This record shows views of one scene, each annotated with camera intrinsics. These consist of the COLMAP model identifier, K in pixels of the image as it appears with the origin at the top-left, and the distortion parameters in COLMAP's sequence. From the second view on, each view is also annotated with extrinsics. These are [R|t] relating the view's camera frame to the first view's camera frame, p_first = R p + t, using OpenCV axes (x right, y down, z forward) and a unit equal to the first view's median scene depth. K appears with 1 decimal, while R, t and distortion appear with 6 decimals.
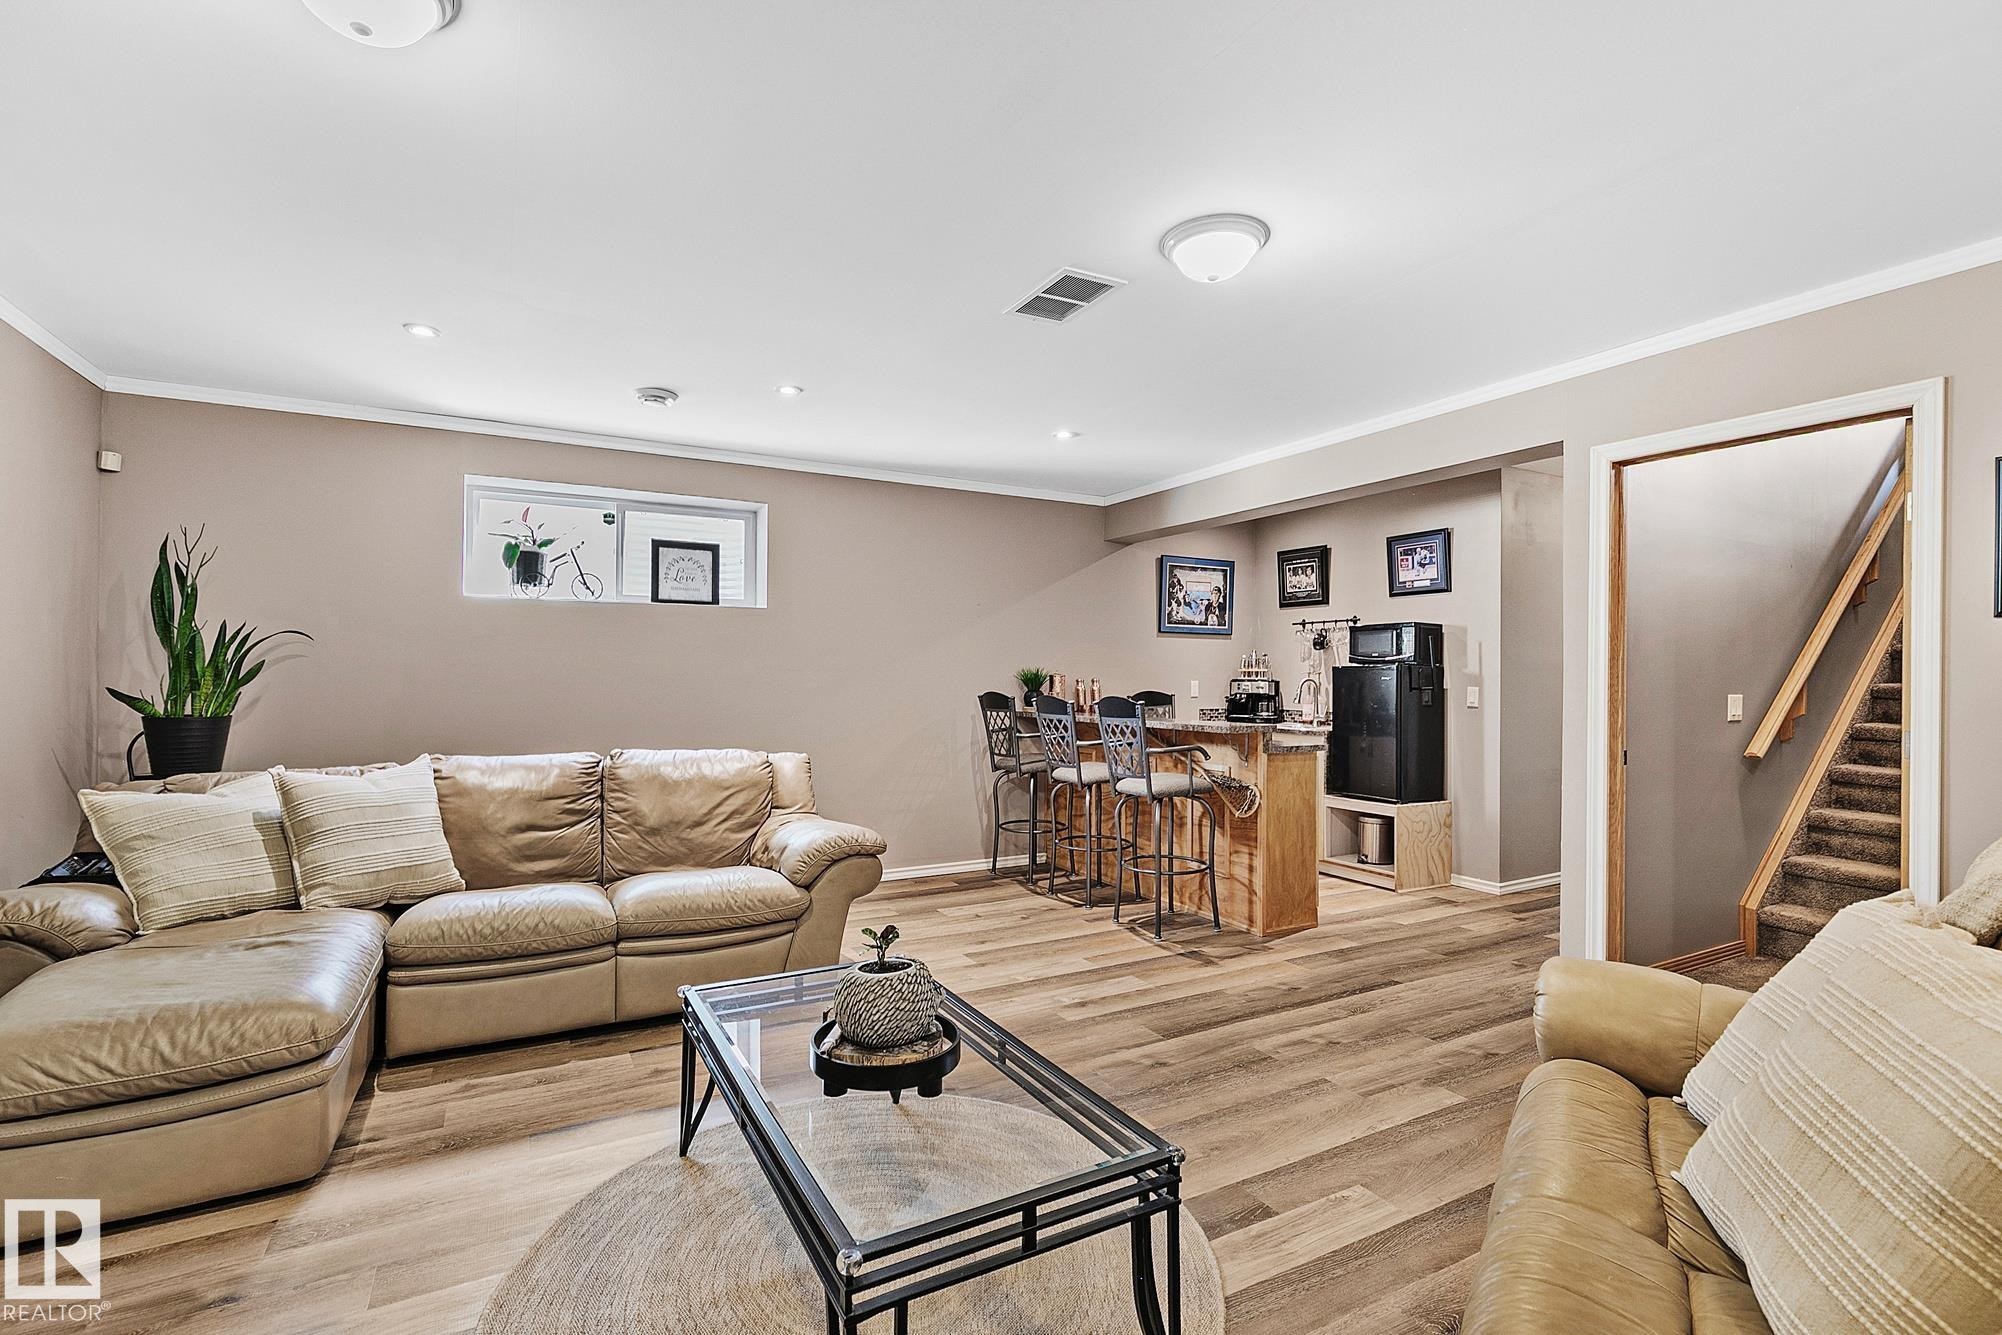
lens RADIAL K [[895.6, 0, 982.1], [0, 895.6, 671.5], [0, 0, 1]] dist [0.012007, -0.003756]
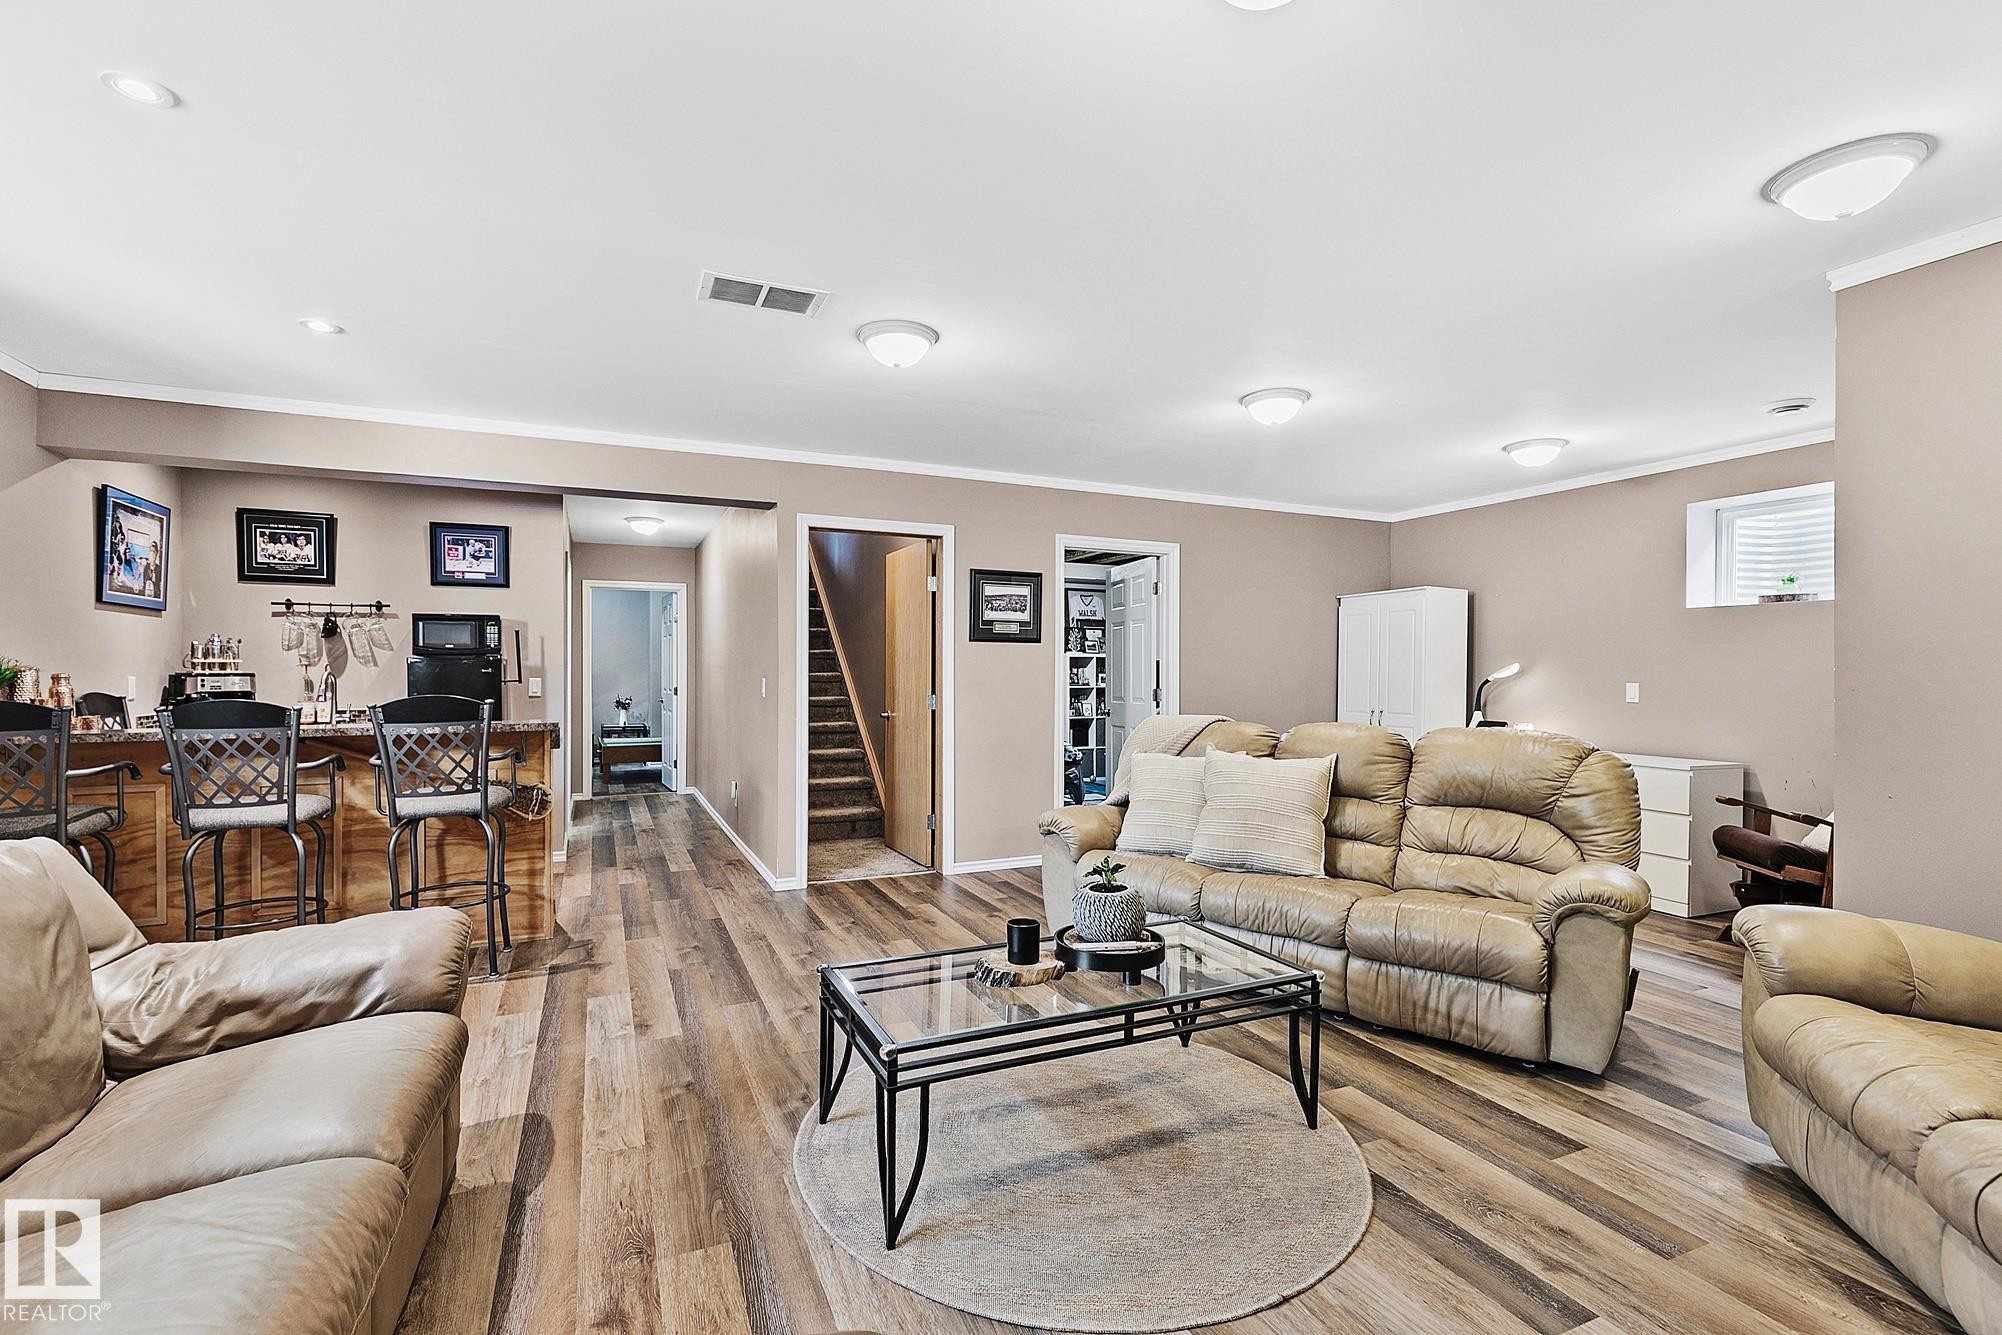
lens RADIAL K [[895.6, 0, 994.5], [0, 895.6, 679.3], [0, 0, 1]] dist [0.012007, -0.003756]
pose [[0.082478, -0.015733, 0.996469, -0.590780], [-0.004542, 0.999859, 0.016162, -0.001870], [-0.996582, -0.005859, 0.082395, 0.430752]]
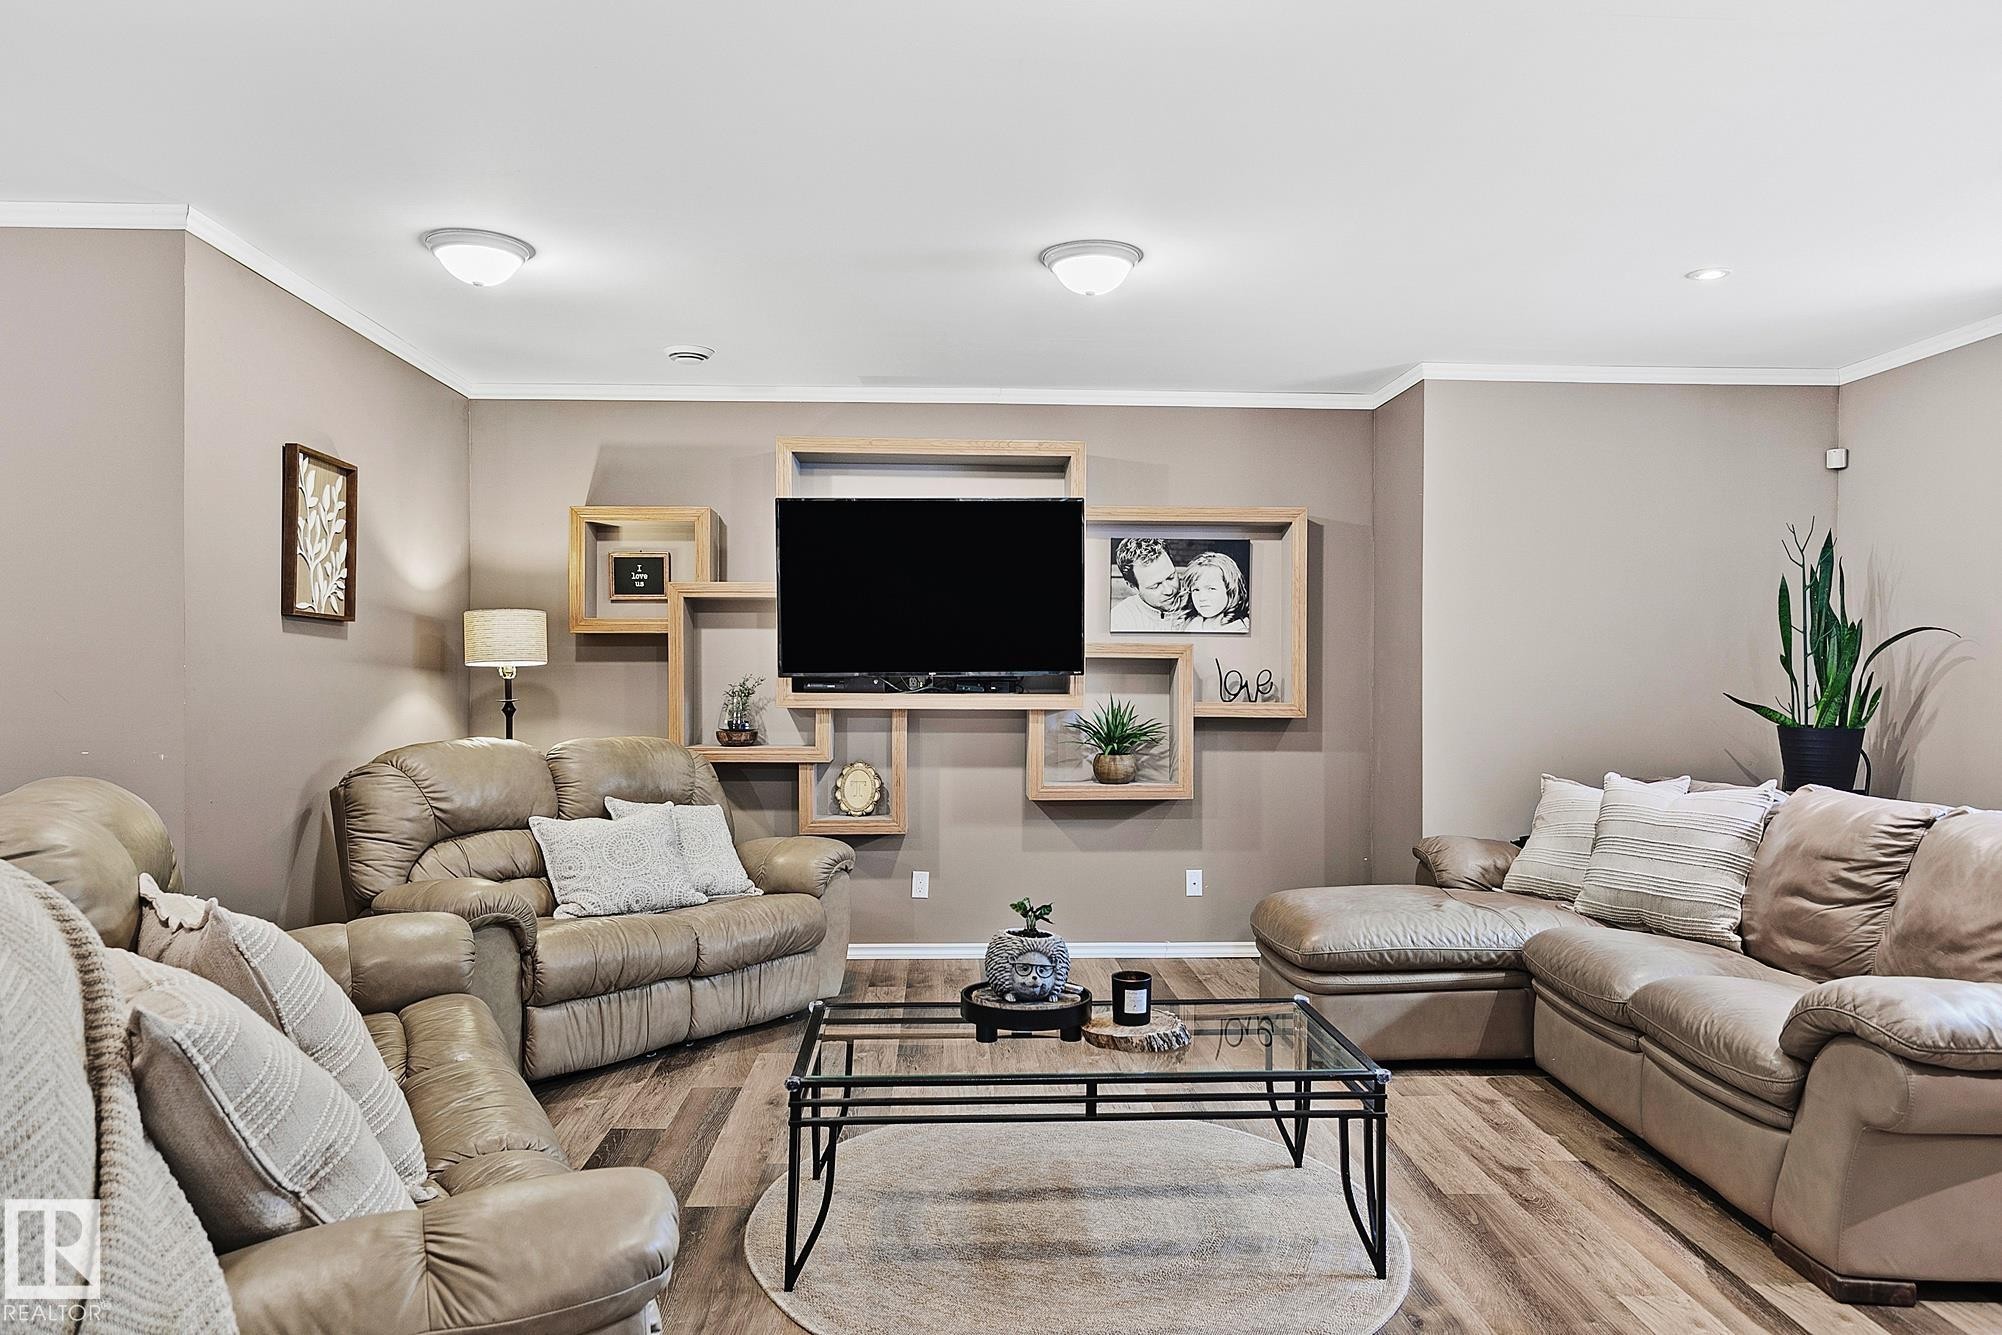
lens RADIAL K [[1342.7, 0, 1002.8], [0, 1342.7, 661.0], [0, 0, 1]] dist [-0.001465, 0.001800]
pose [[-0.445568, -0.016905, -0.895088, 0.580748], [-0.005593, 0.999855, -0.016100, 0.006912], [0.895230, -0.002167, -0.445598, 0.700764]]
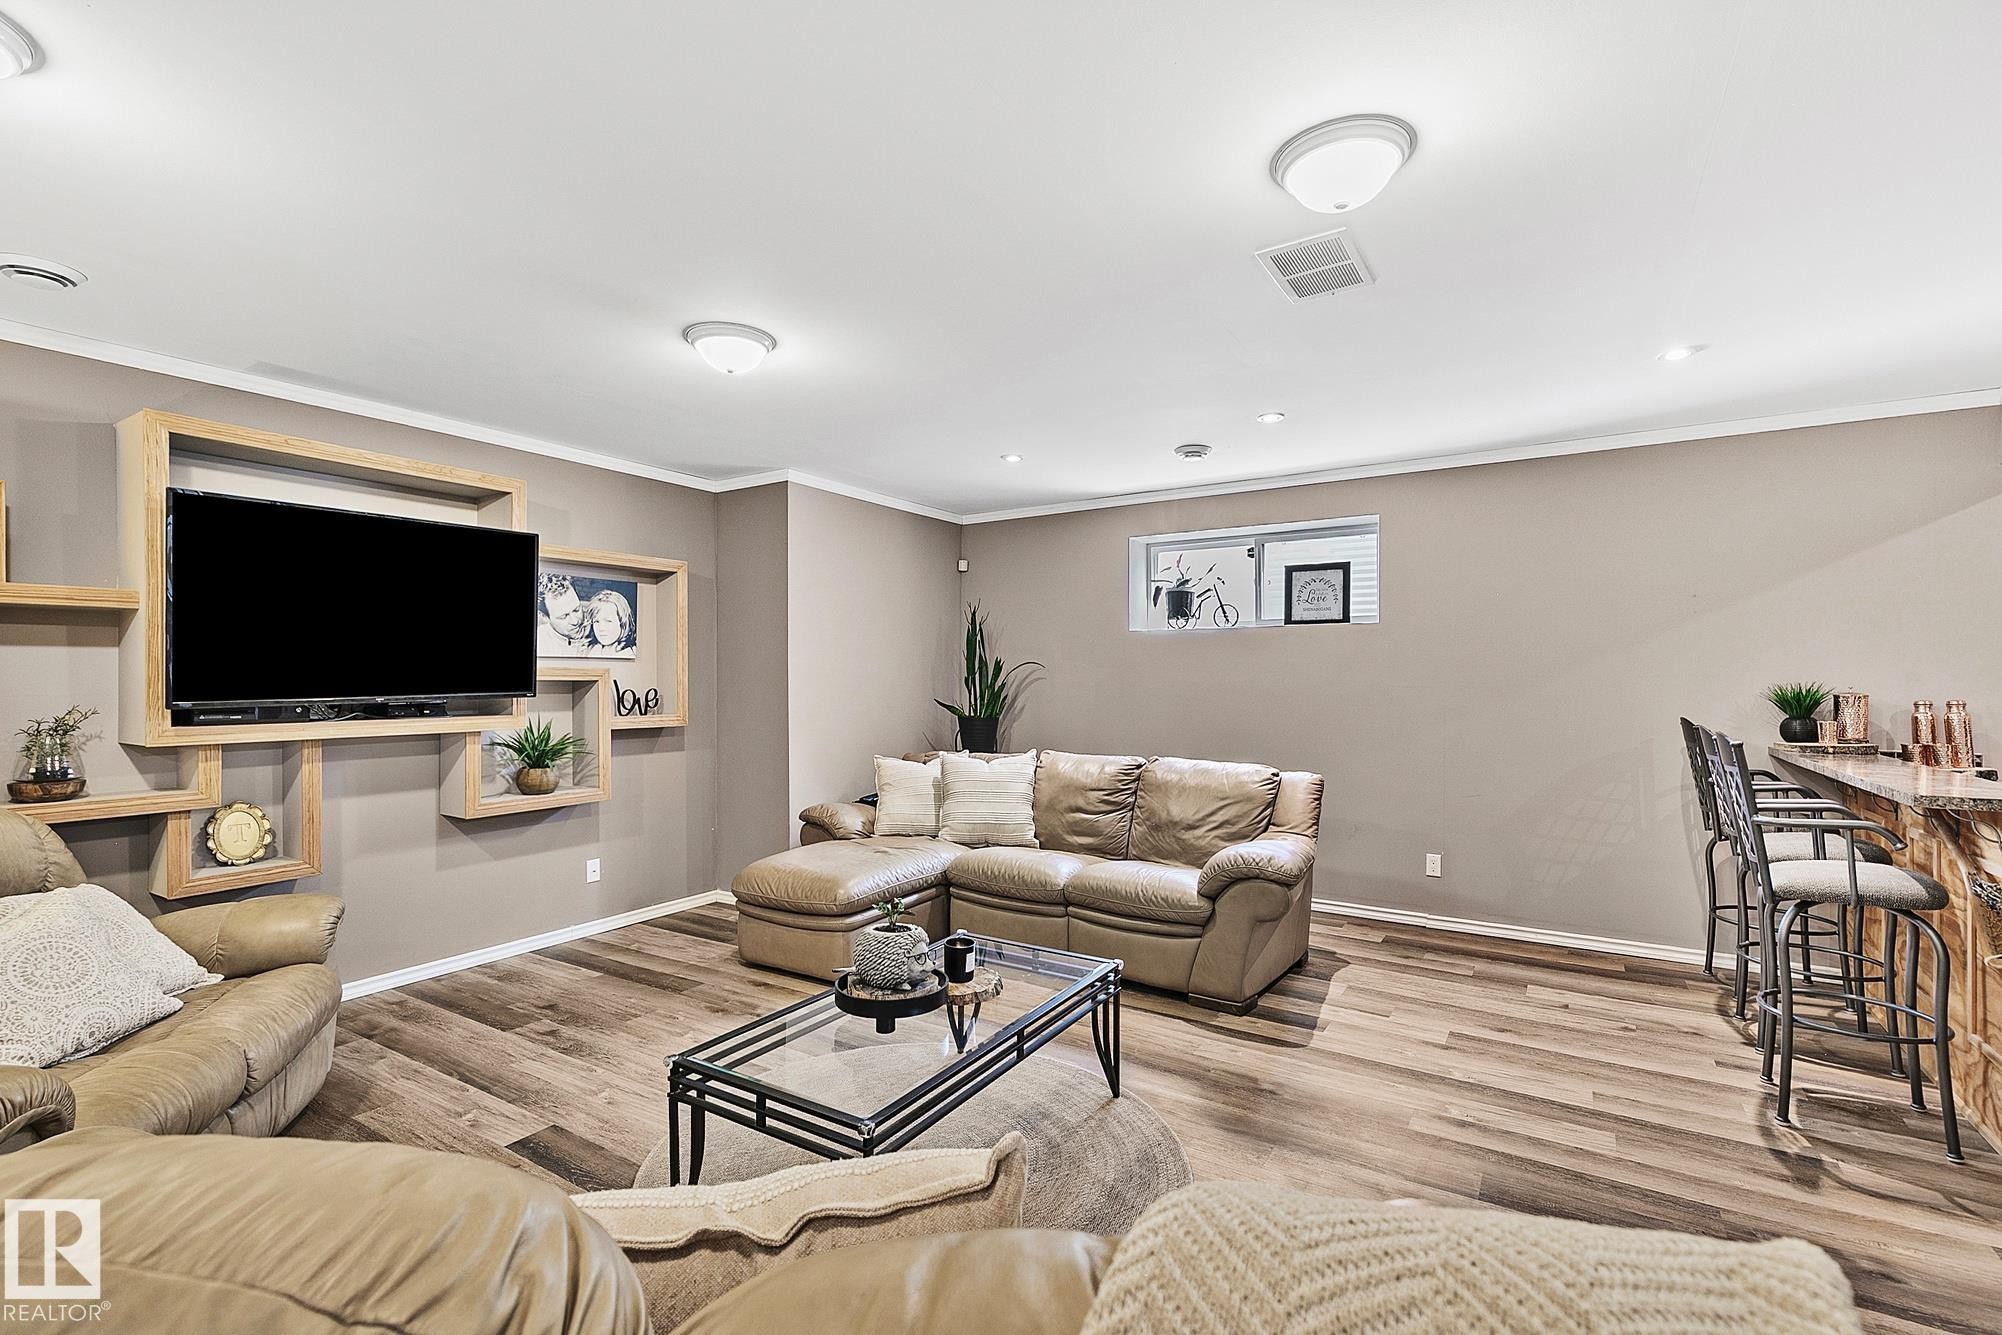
lens RADIAL K [[895.6, 0, 1013.0], [0, 895.6, 669.0], [0, 0, 1]] dist [0.012007, -0.003756]
pose [[0.489220, -0.014959, -0.872032, 0.463694], [0.006399, 0.999888, -0.013562, -0.012495], [0.872137, 0.001055, 0.489261, 0.210344]]
